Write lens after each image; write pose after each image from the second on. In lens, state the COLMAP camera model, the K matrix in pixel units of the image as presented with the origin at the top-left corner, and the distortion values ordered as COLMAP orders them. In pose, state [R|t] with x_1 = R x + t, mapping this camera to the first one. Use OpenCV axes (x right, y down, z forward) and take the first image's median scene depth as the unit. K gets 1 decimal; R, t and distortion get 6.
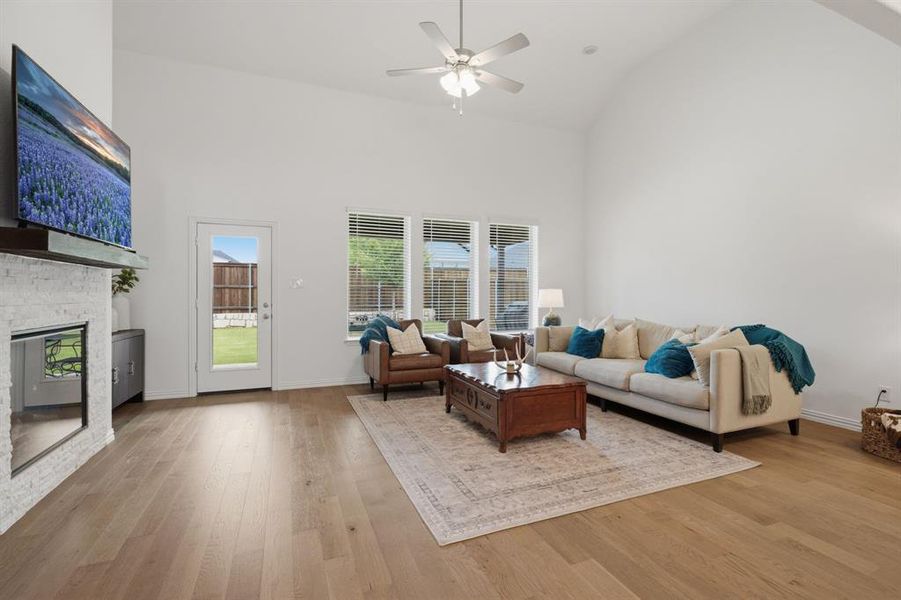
lens RADIAL K [[407.5, 0, 454.2], [0, 407.5, 298.3], [0, 0, 1]] dist [-0.003144, 0.000462]
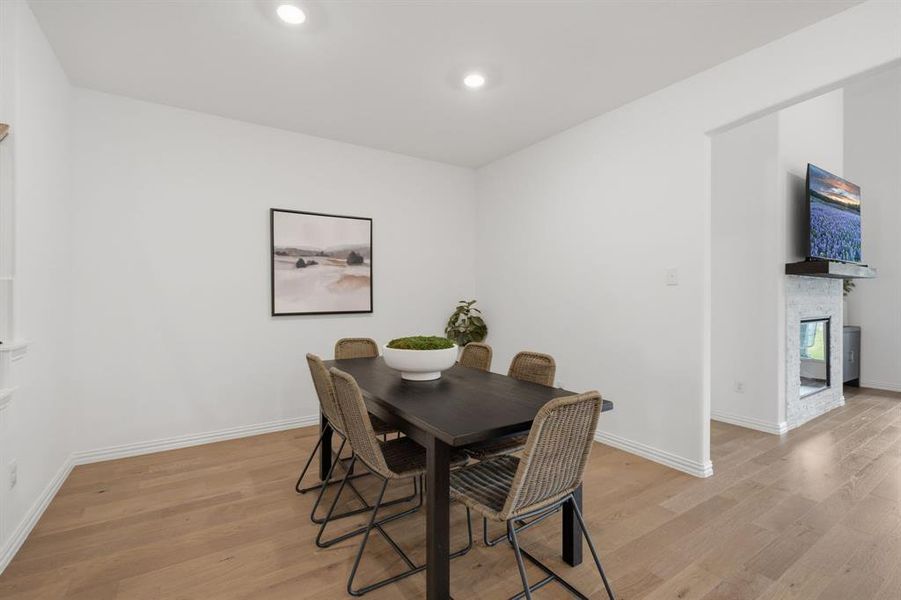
lens RADIAL K [[407.5, 0, 448.6], [0, 407.5, 298.1], [0, 0, 1]] dist [-0.003144, 0.000462]
pose [[0.183330, -0.003499, -0.983045, 0.258358], [-0.005558, 0.999974, -0.004596, 0.005148], [0.983036, 0.006307, 0.183306, -0.557043]]
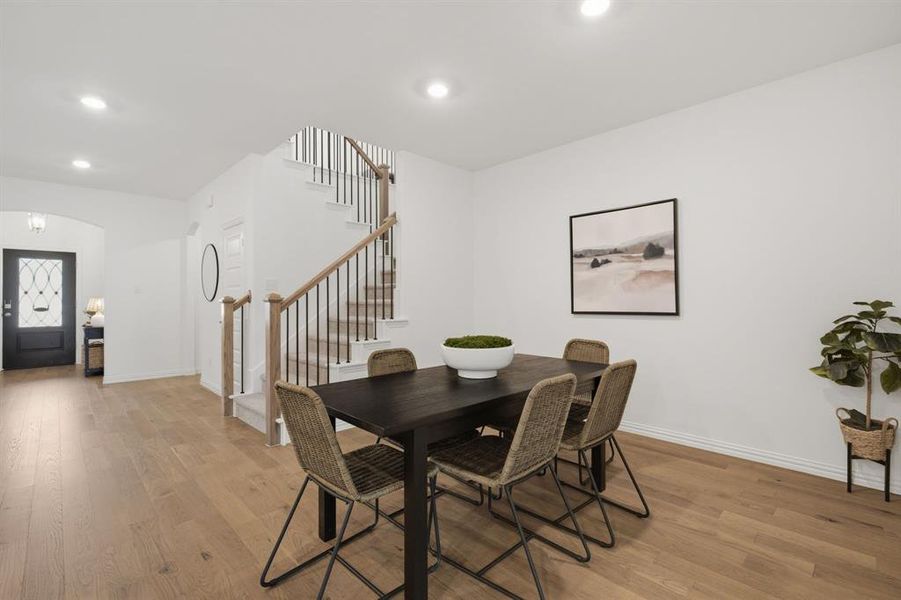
lens RADIAL K [[407.5, 0, 458.0], [0, 407.5, 296.4], [0, 0, 1]] dist [-0.003144, 0.000462]
pose [[-0.926554, -0.000470, -0.376161, -0.127428], [-0.002065, 0.999991, 0.003837, -0.003965], [0.376156, 0.004332, -0.926546, 0.149095]]
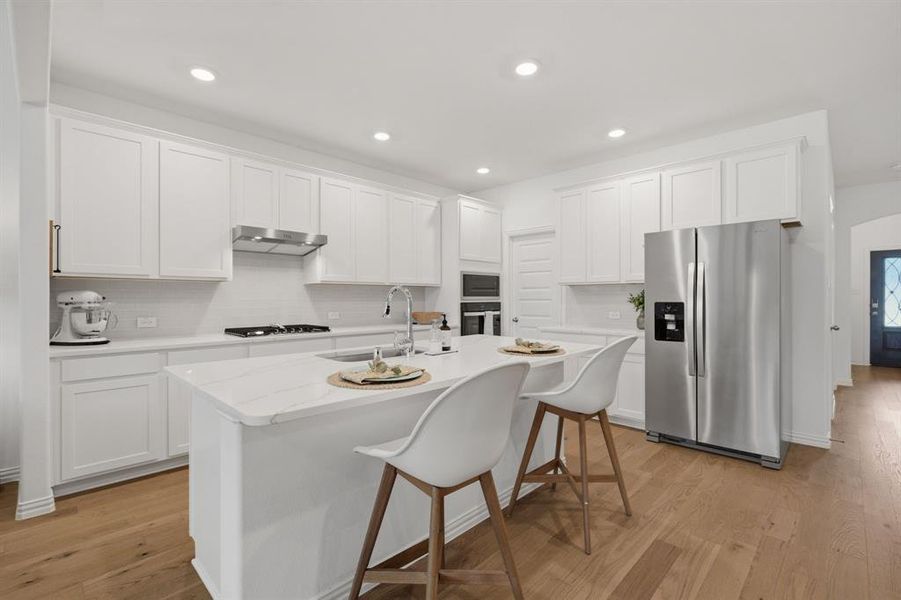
lens RADIAL K [[407.5, 0, 449.7], [0, 407.5, 298.4], [0, 0, 1]] dist [-0.003144, 0.000462]
pose [[-0.390459, -0.003205, 0.920615, 0.095702], [0.006272, 0.999961, 0.006141, -0.006778], [-0.920599, 0.008172, -0.390424, 0.332036]]
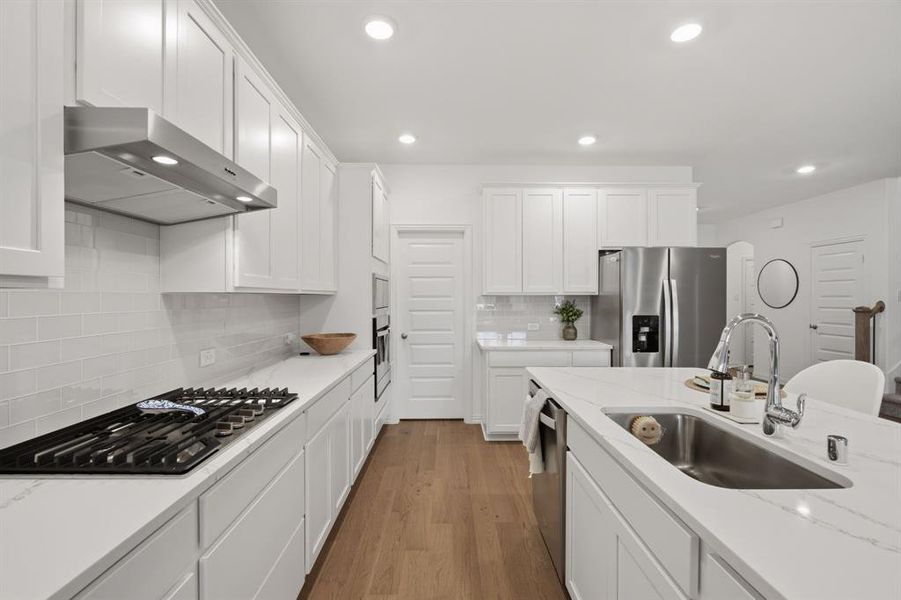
lens RADIAL K [[407.5, 0, 453.8], [0, 407.5, 299.2], [0, 0, 1]] dist [-0.003144, 0.000462]
pose [[-0.929057, -0.003013, 0.369925, 0.863991], [0.001363, 0.999932, 0.011569, -0.042263], [-0.369935, 0.011252, -0.928989, 0.603270]]
